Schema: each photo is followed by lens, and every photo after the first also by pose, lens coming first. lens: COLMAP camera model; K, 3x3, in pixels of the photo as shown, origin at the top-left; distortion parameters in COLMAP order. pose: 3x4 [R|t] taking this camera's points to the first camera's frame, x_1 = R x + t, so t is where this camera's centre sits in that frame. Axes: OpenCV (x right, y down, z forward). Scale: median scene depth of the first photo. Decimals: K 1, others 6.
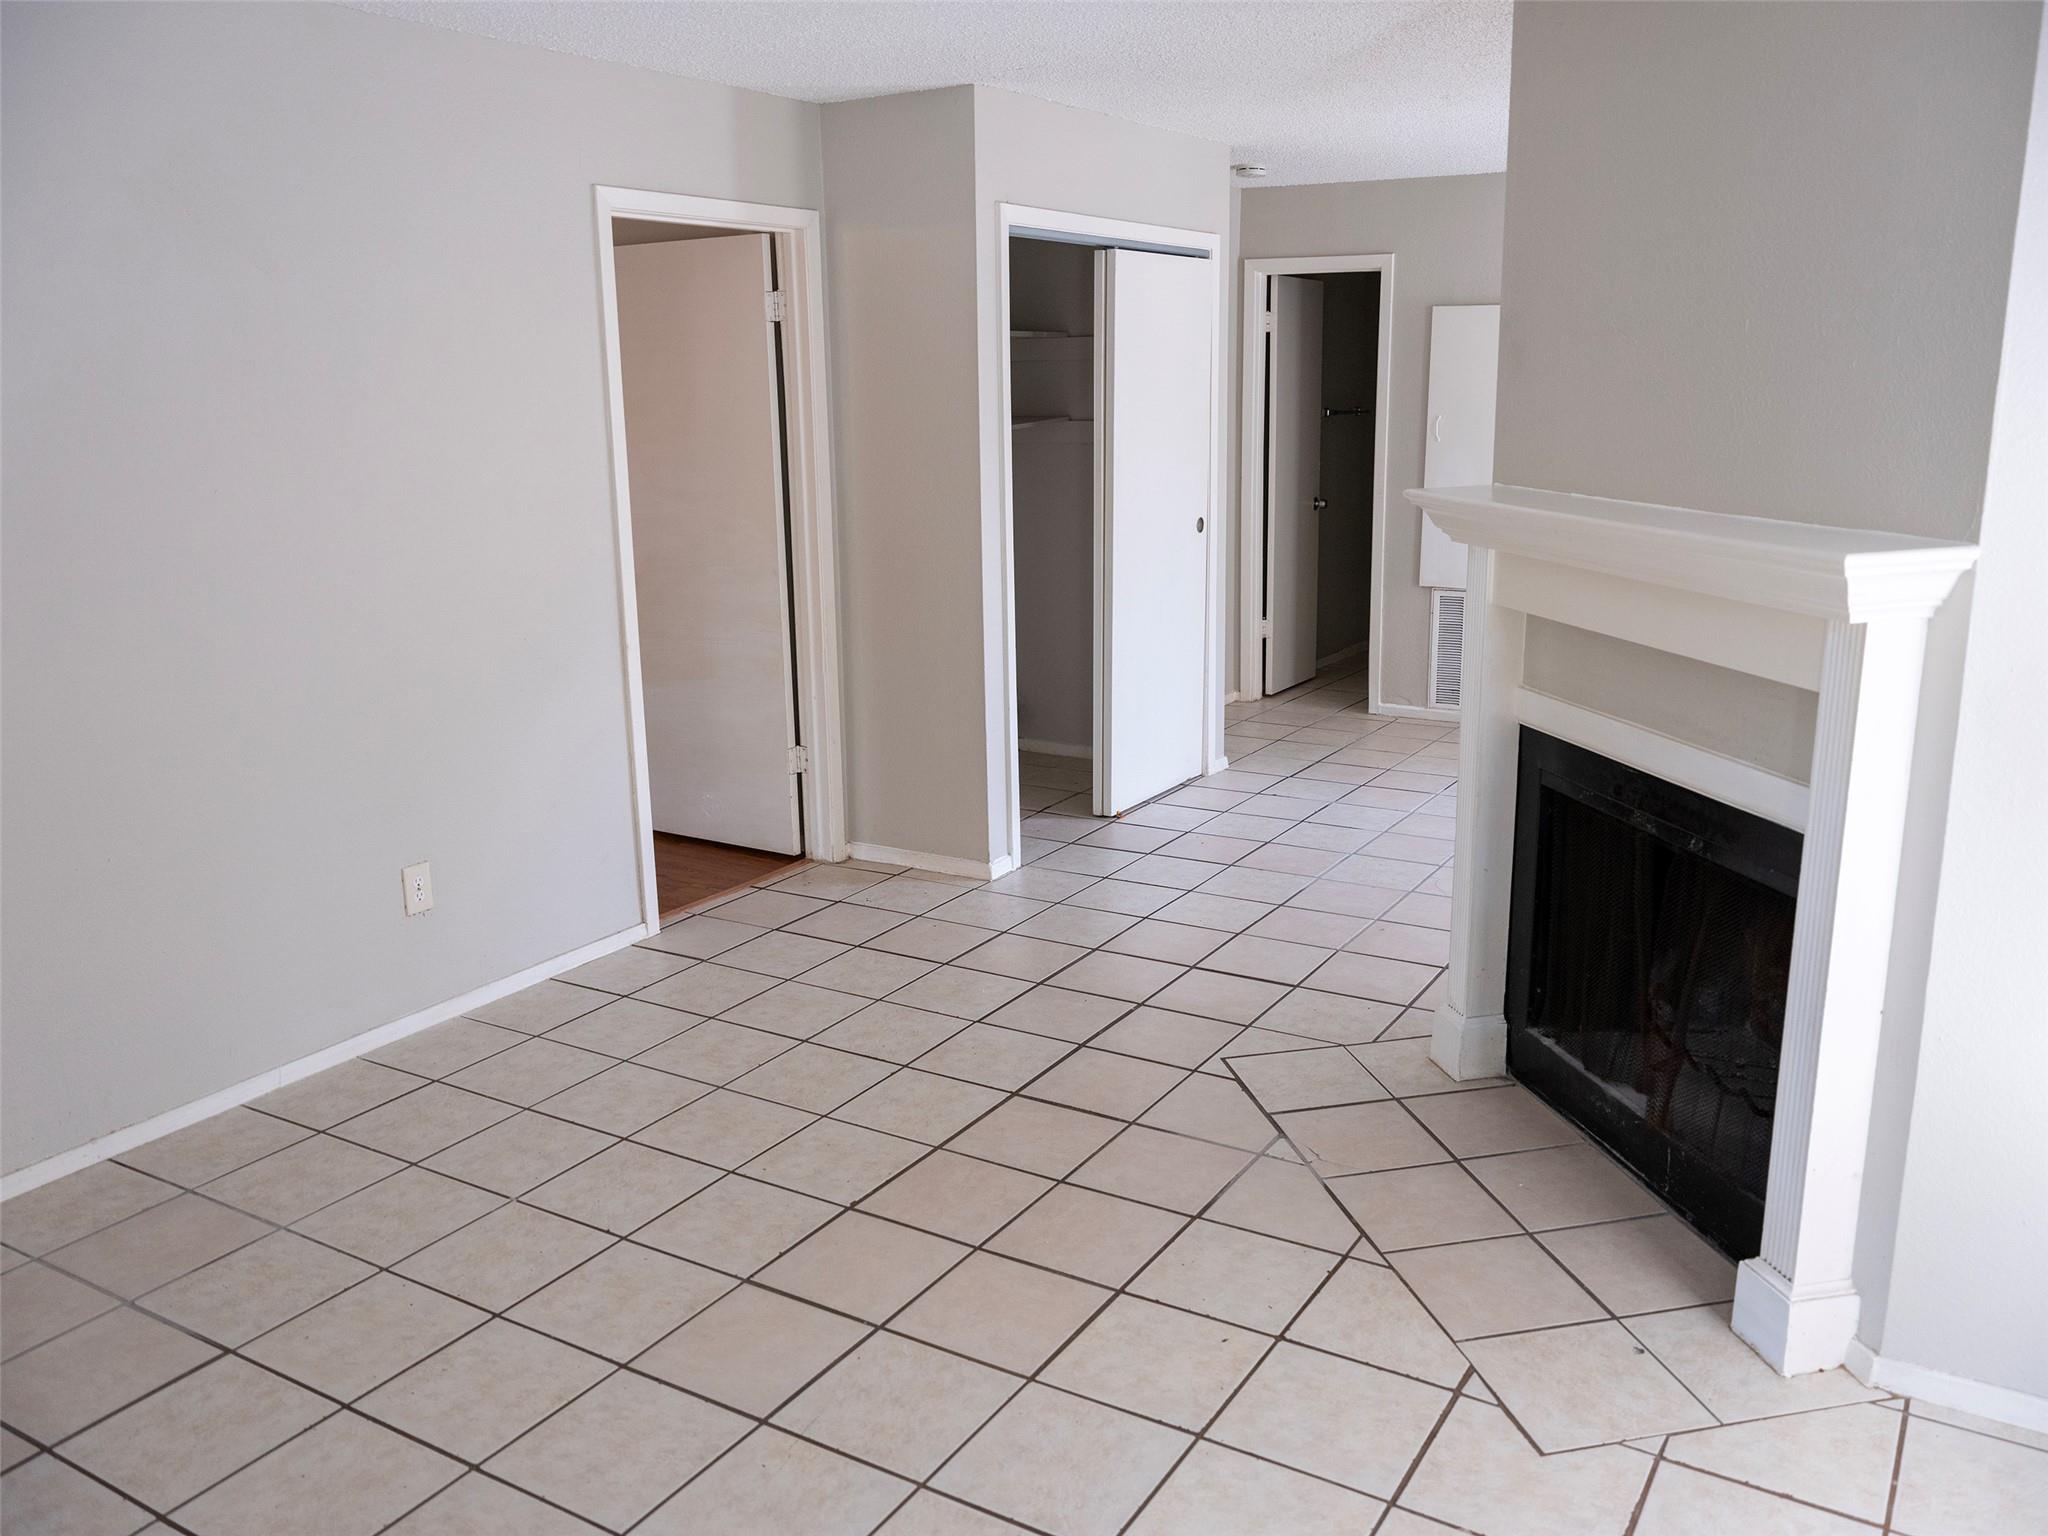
lens RADIAL K [[1672.0, 0, 1063.7], [0, 1672.0, 727.3], [0, 0, 1]] dist [-0.016405, 0.045527]
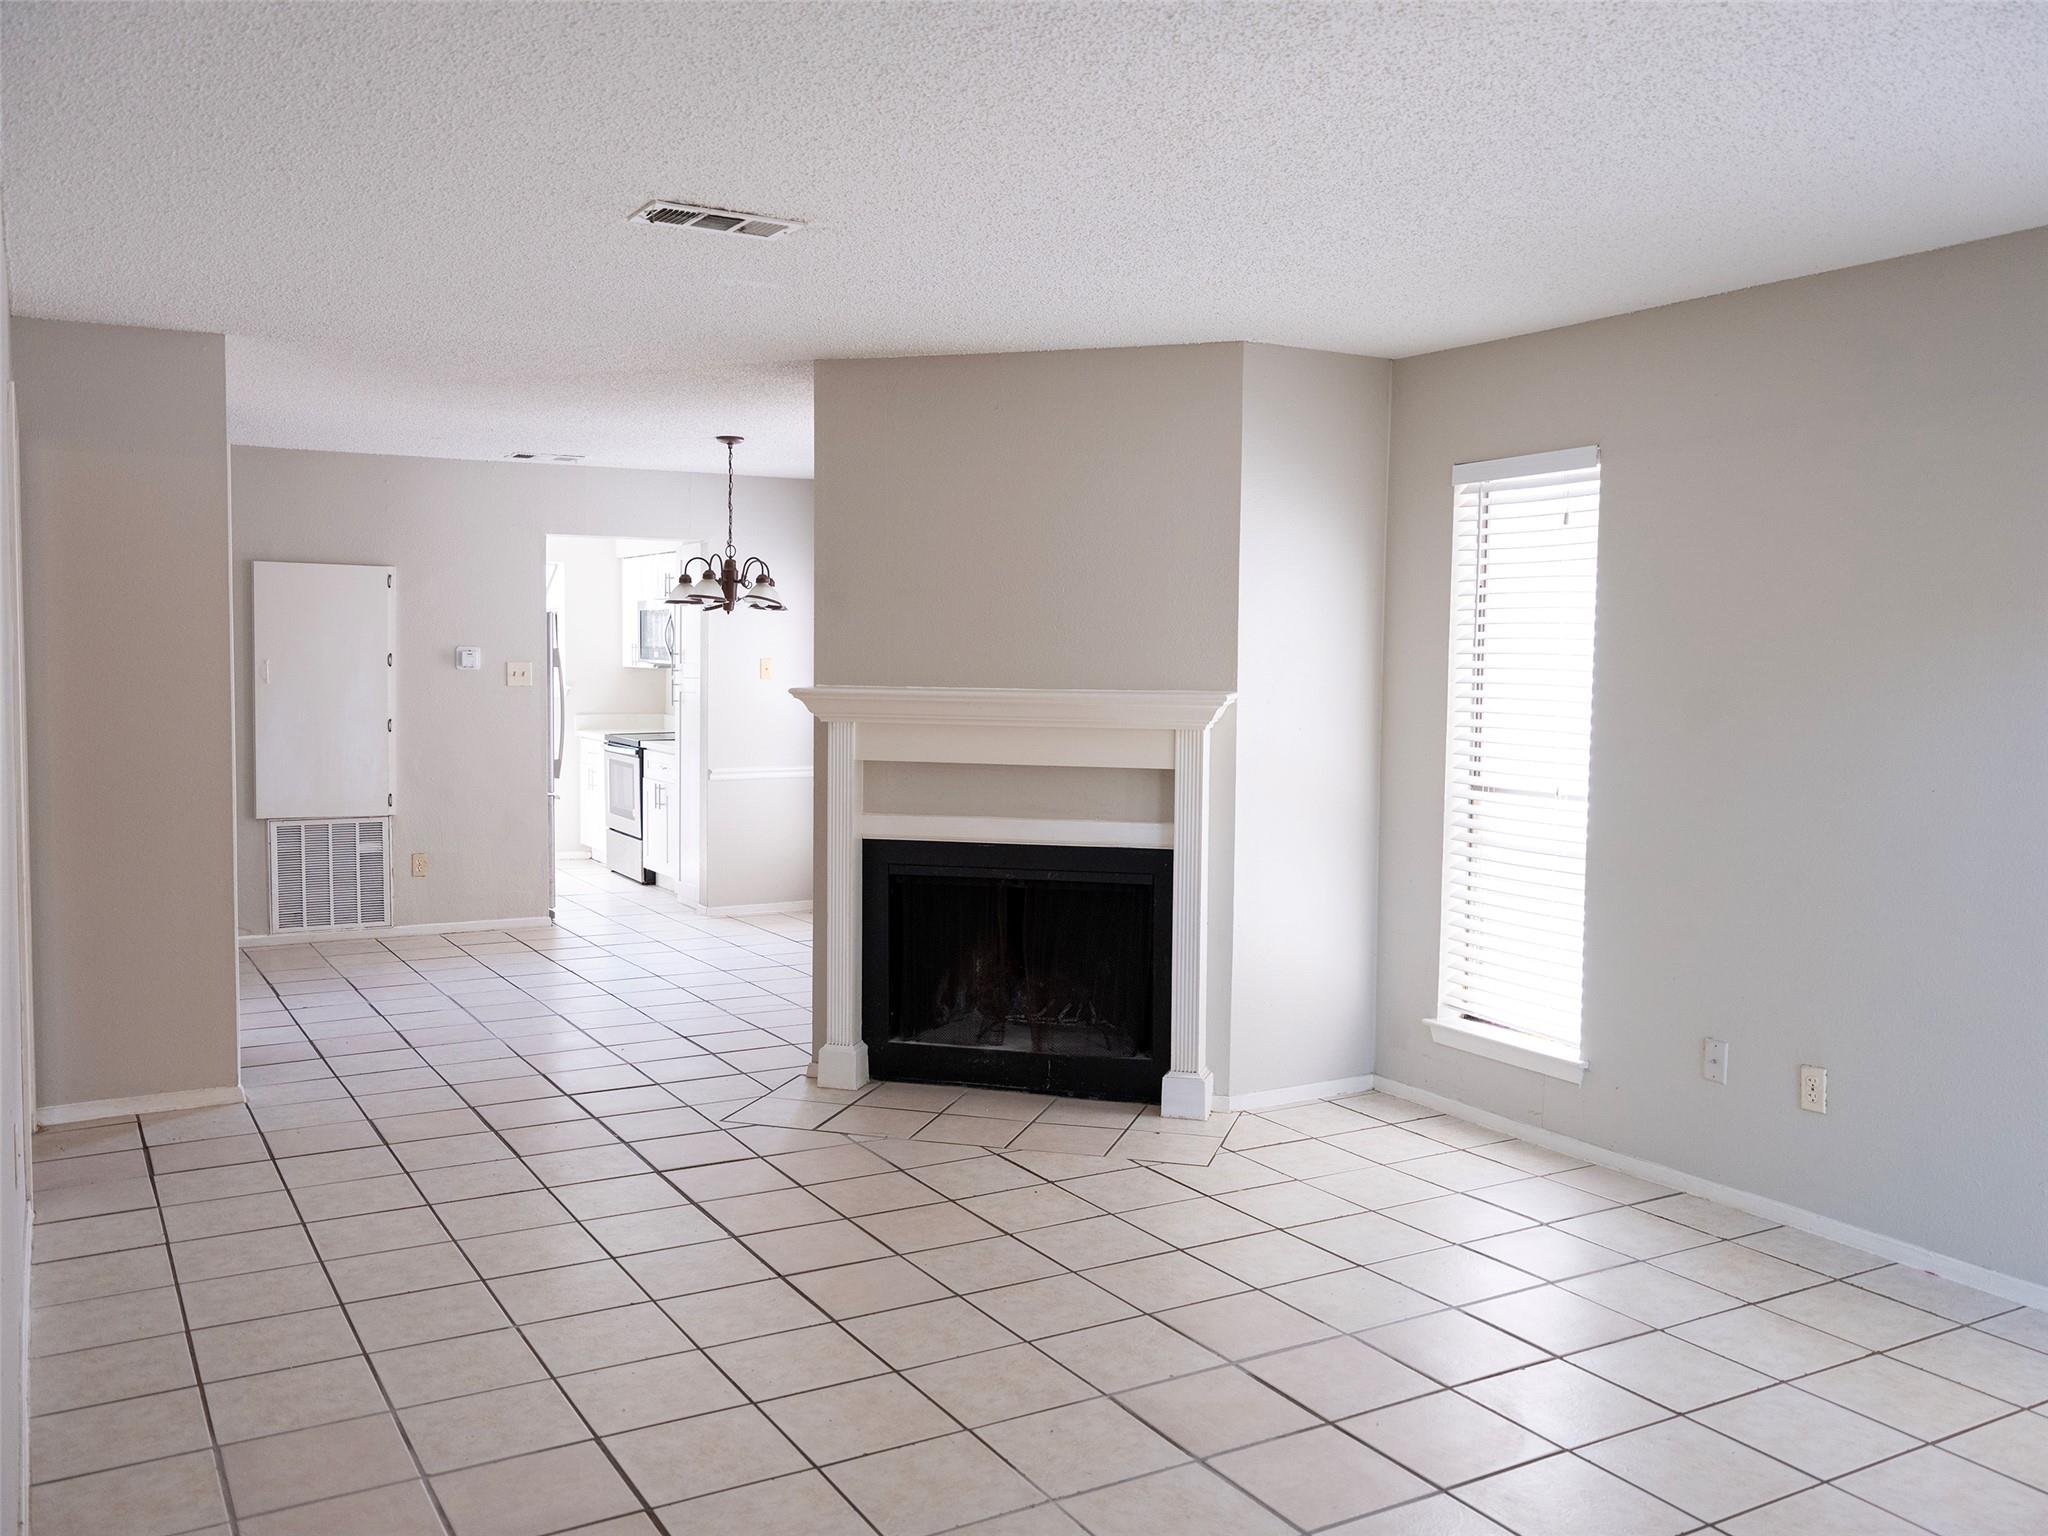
lens RADIAL K [[1672.0, 0, 1017.6], [0, 1672.0, 753.3], [0, 0, 1]] dist [-0.016405, 0.045527]
pose [[0.491561, -0.032316, 0.870243, -0.585460], [0.166341, 0.984396, -0.057403, 0.018690], [-0.854809, 0.172974, 0.489267, 0.072456]]
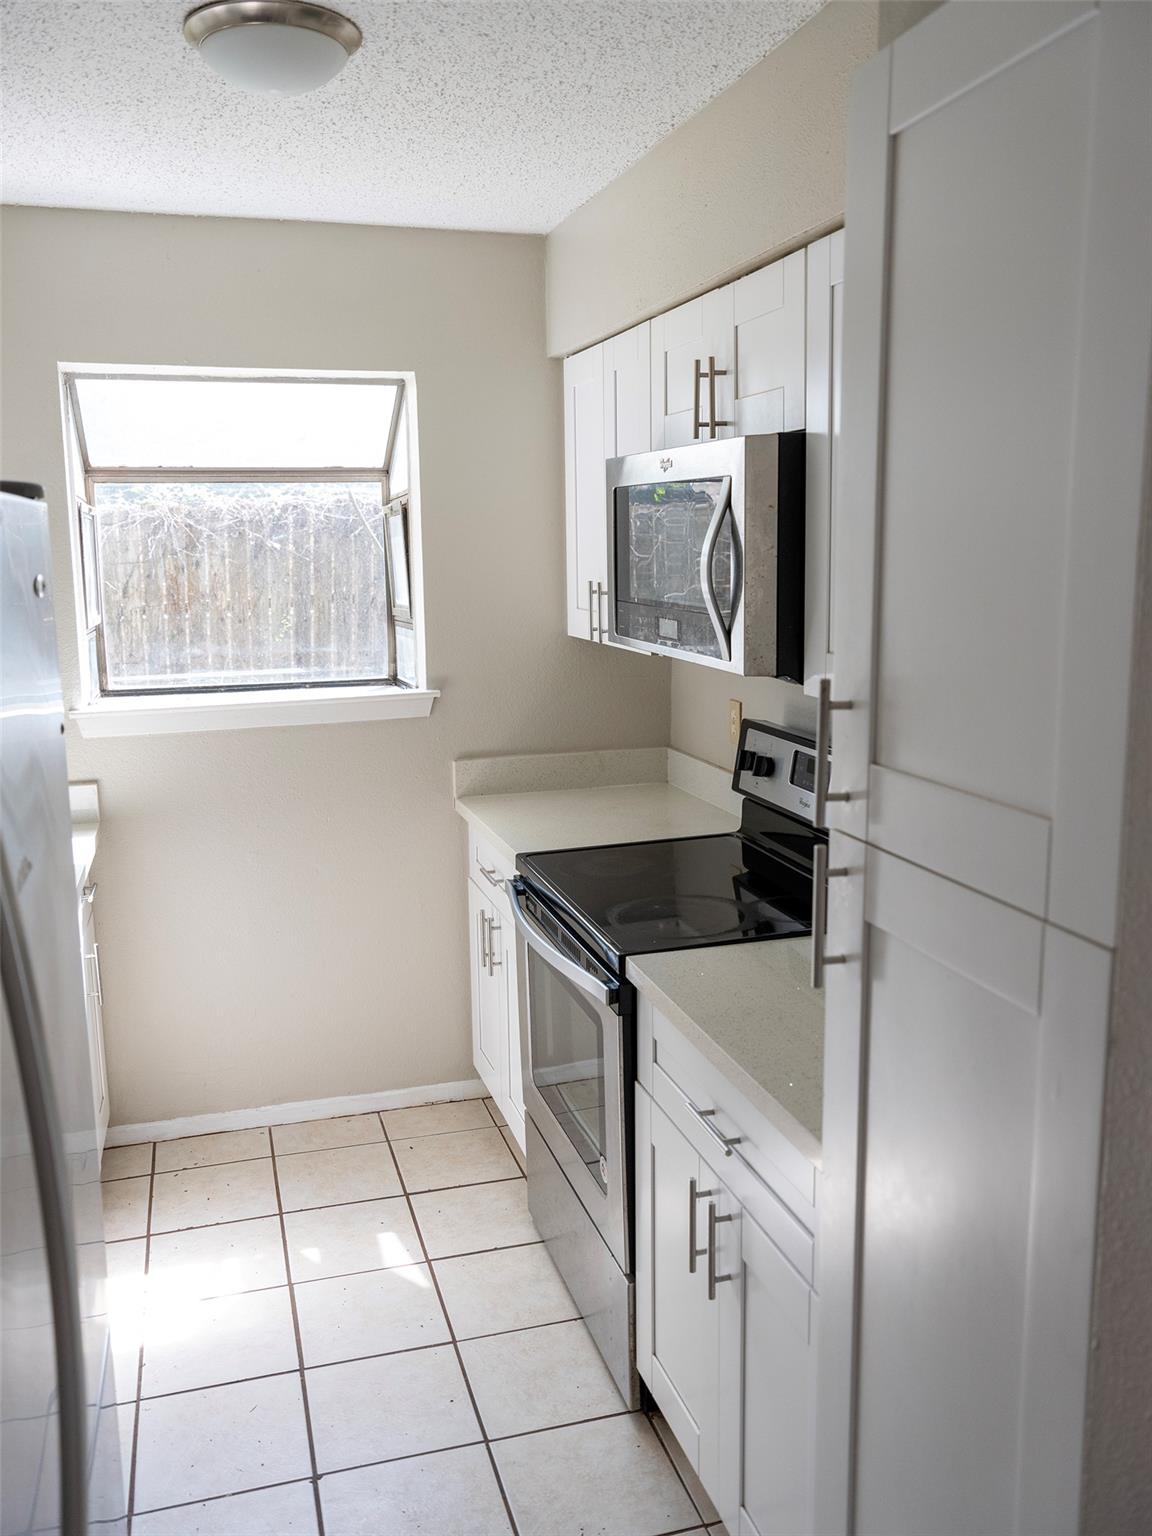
lens RADIAL K [[1254.0, 0, 574.8], [0, 1254.0, 759.1], [0, 0, 1]] dist [-0.016405, 0.045527]
pose [[0.684458, -0.124493, 0.718345, 0.456795], [0.160259, 0.986905, 0.018338, -0.220473], [-0.711221, 0.102570, 0.695446, 0.995120]]
